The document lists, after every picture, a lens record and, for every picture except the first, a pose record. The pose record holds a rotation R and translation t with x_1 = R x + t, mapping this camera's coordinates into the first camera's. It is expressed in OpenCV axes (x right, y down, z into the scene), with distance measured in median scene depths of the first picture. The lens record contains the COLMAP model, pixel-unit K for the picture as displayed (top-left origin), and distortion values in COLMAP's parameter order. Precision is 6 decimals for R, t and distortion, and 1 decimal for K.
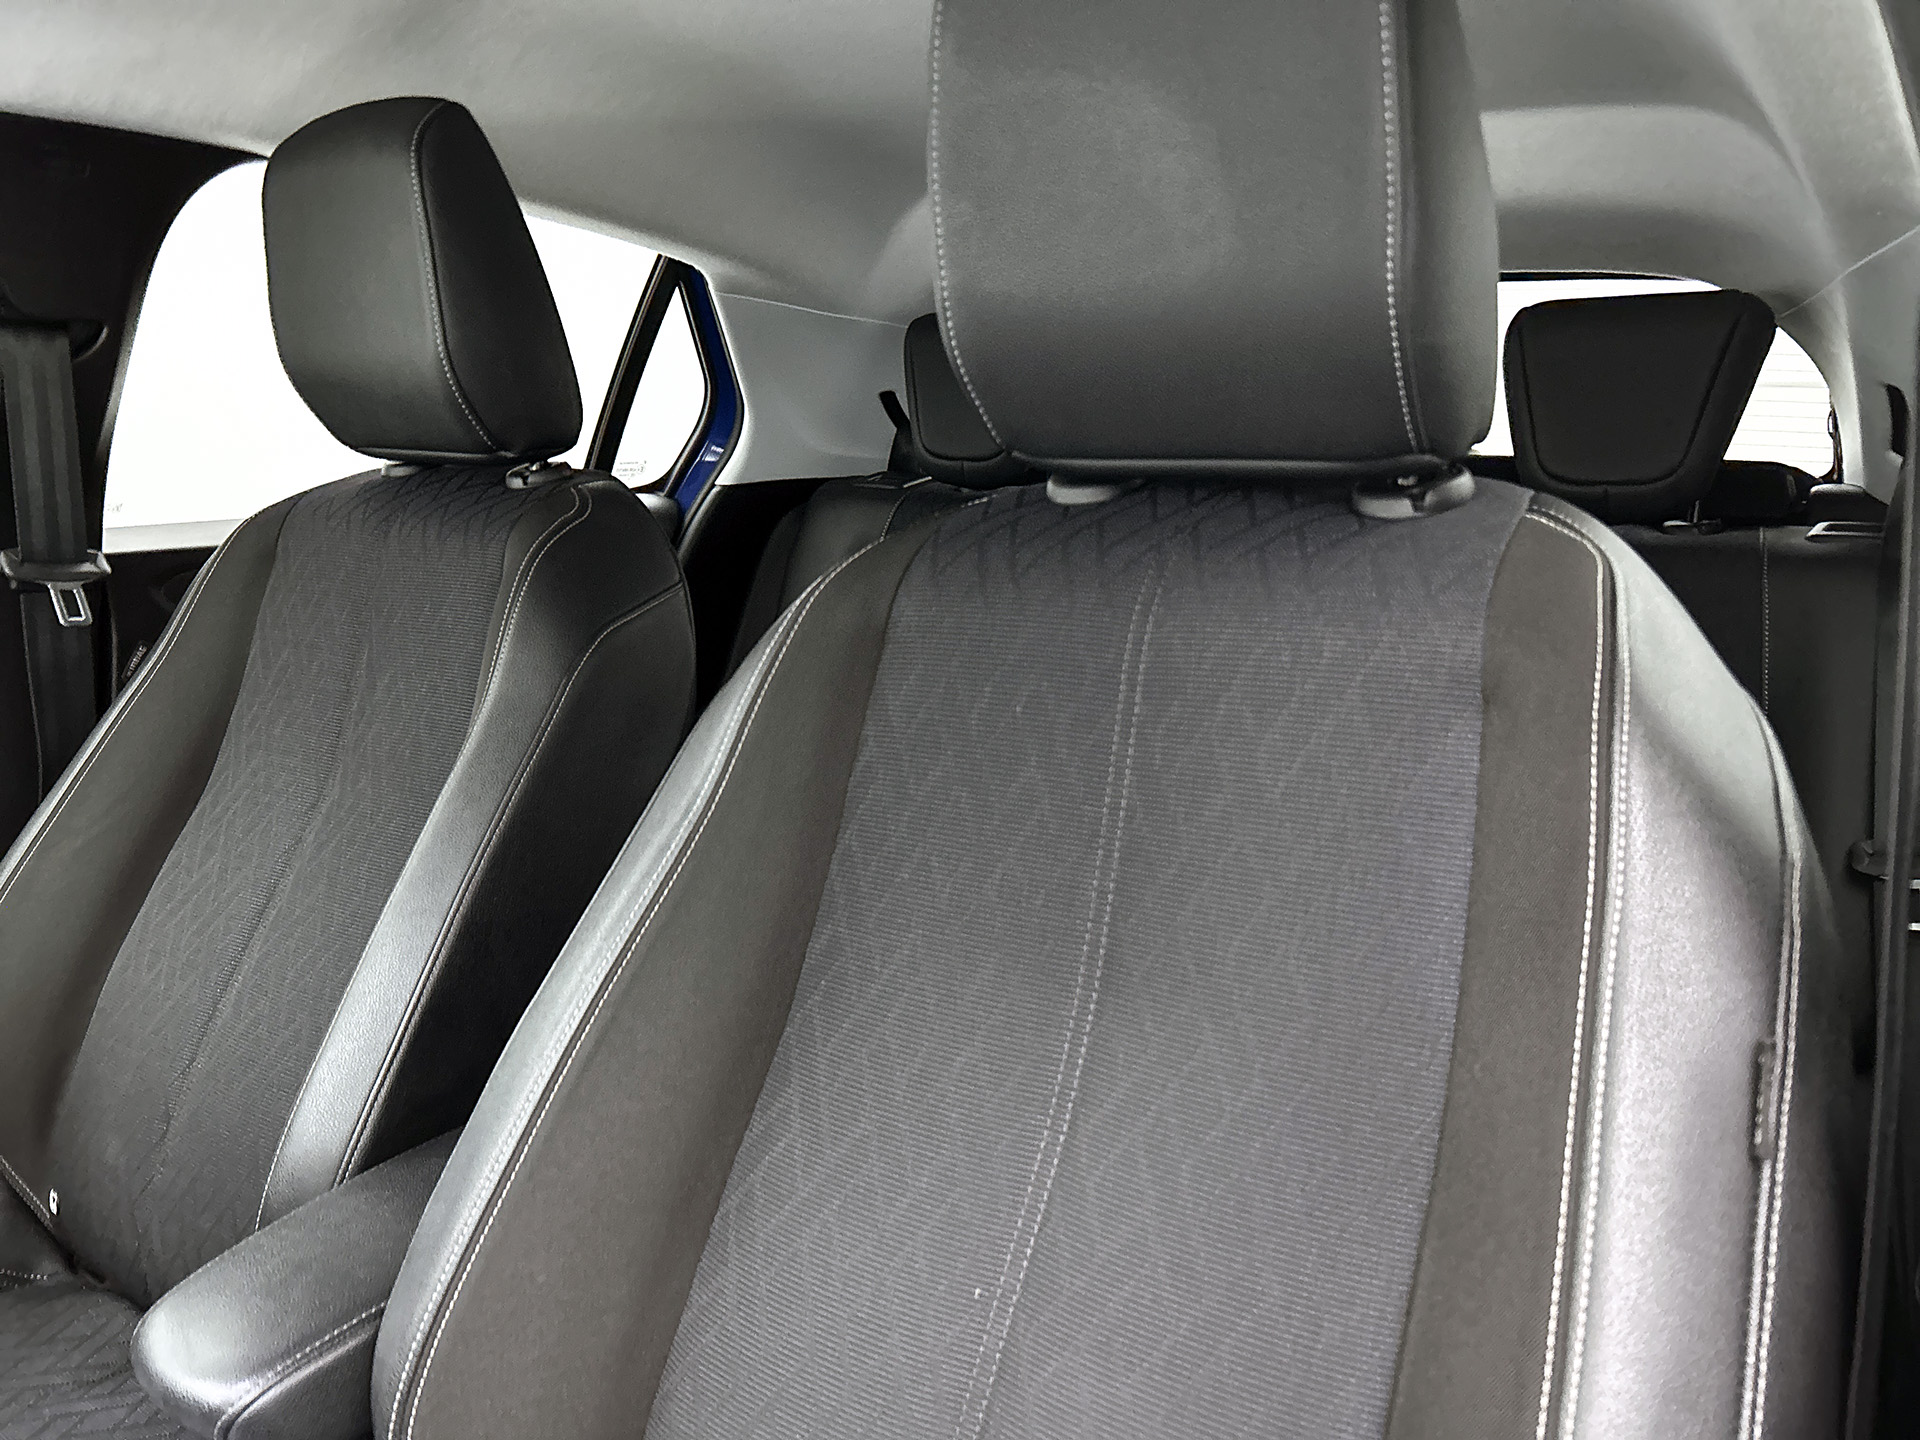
lens RADIAL K [[1419.9, 0, 953.3], [0, 1419.9, 705.3], [0, 0, 1]] dist [0.006519, -0.001591]
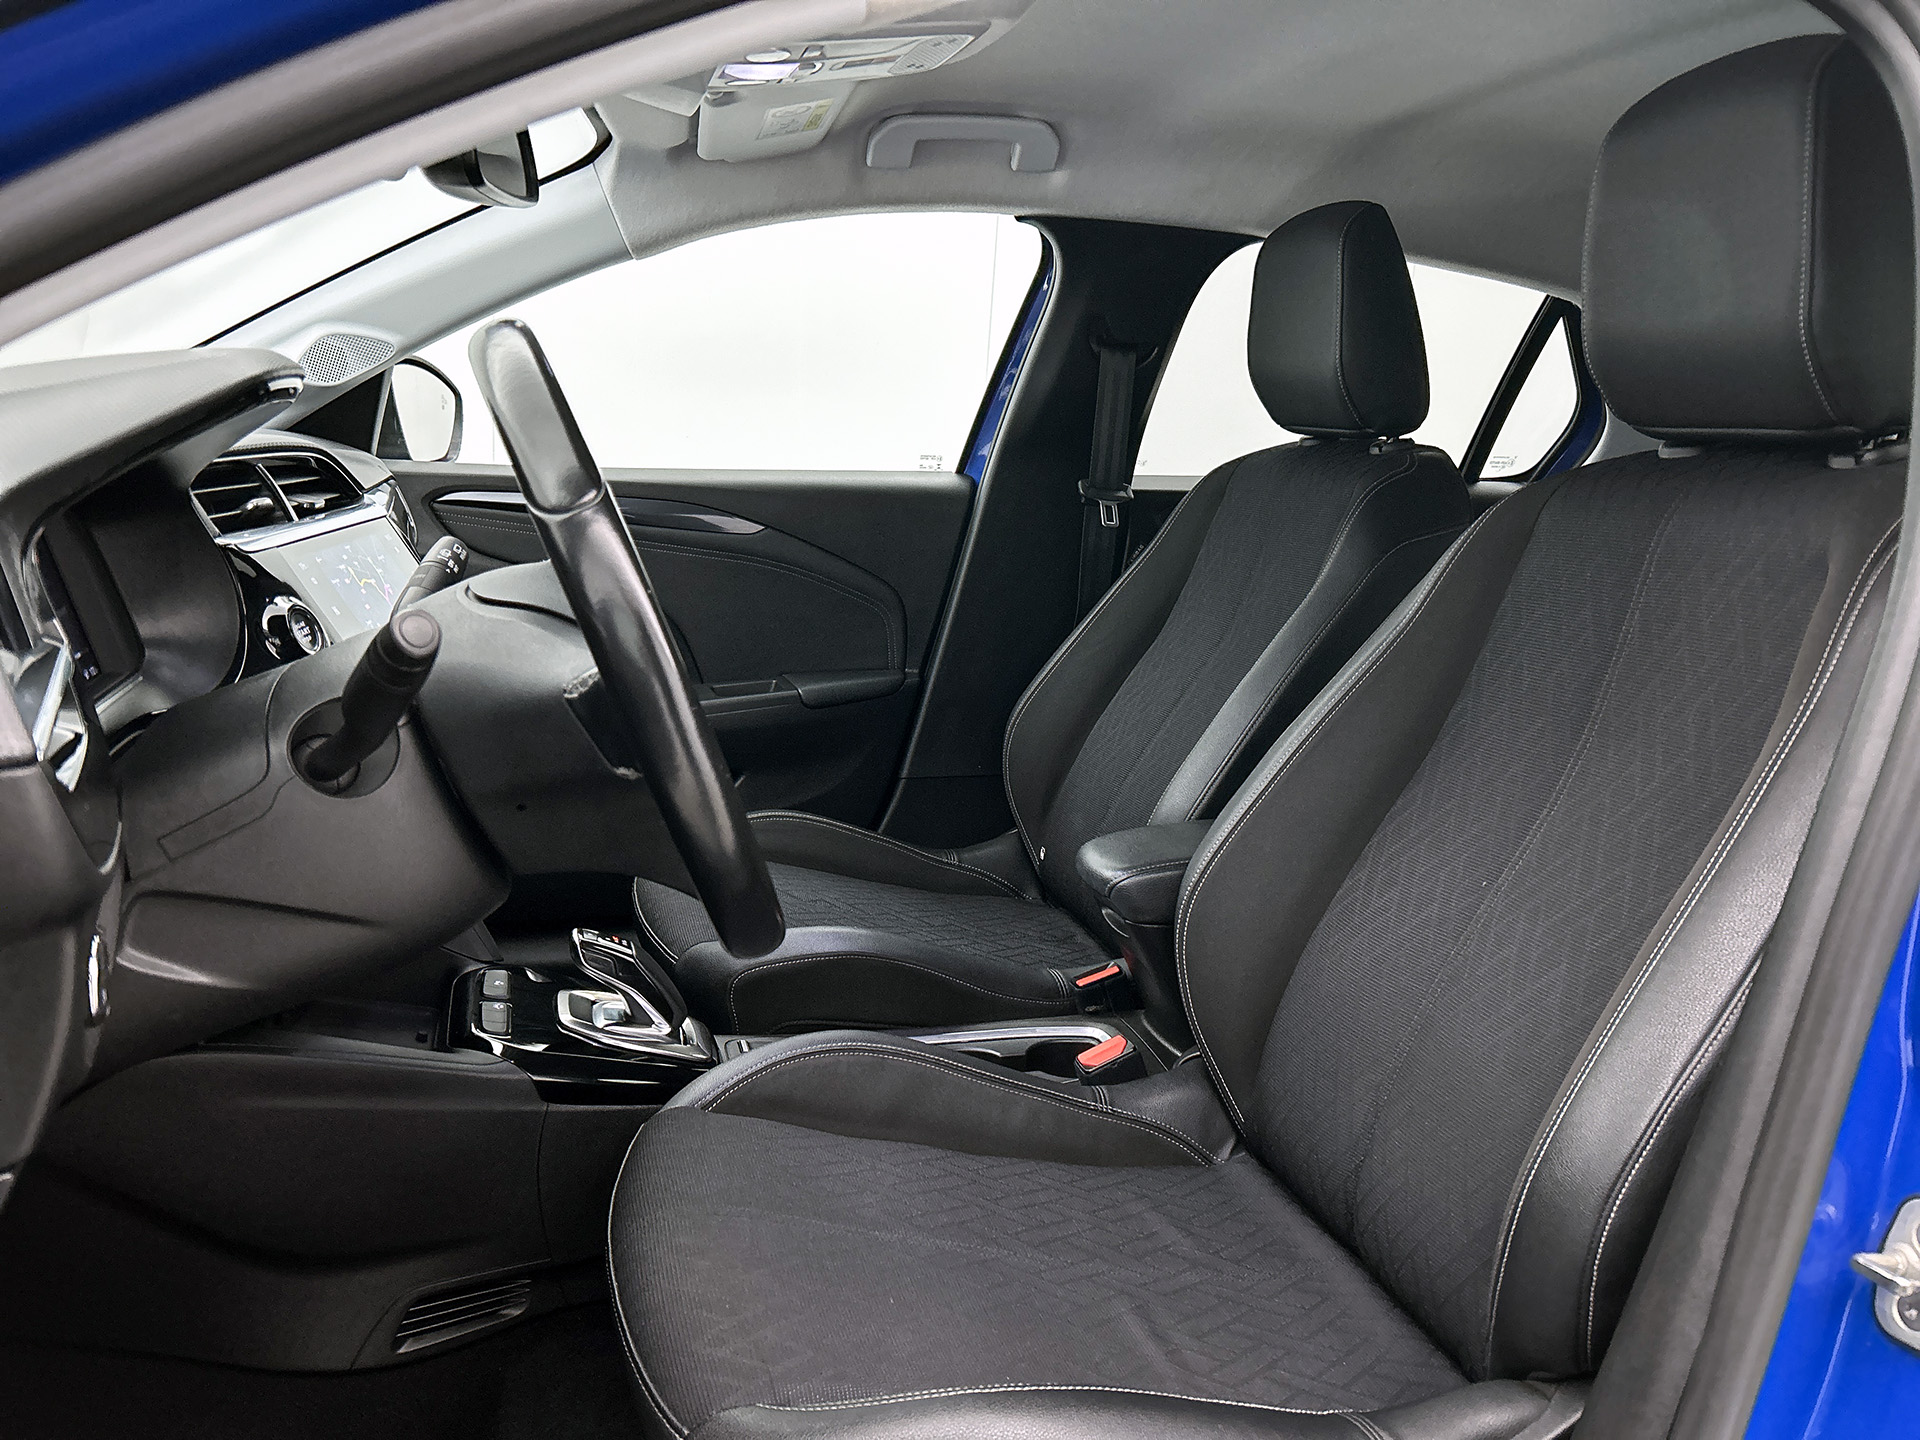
lens RADIAL K [[1441.8, 0, 960.0], [0, 1441.8, 720.0], [0, 0, 1]] dist [0.037968, -0.030645]
pose [[0.790736, 0.160192, -0.590825, 0.294234], [-0.166444, 0.985054, 0.044319, 0.128744], [0.589094, 0.063294, 0.805581, -0.473967]]
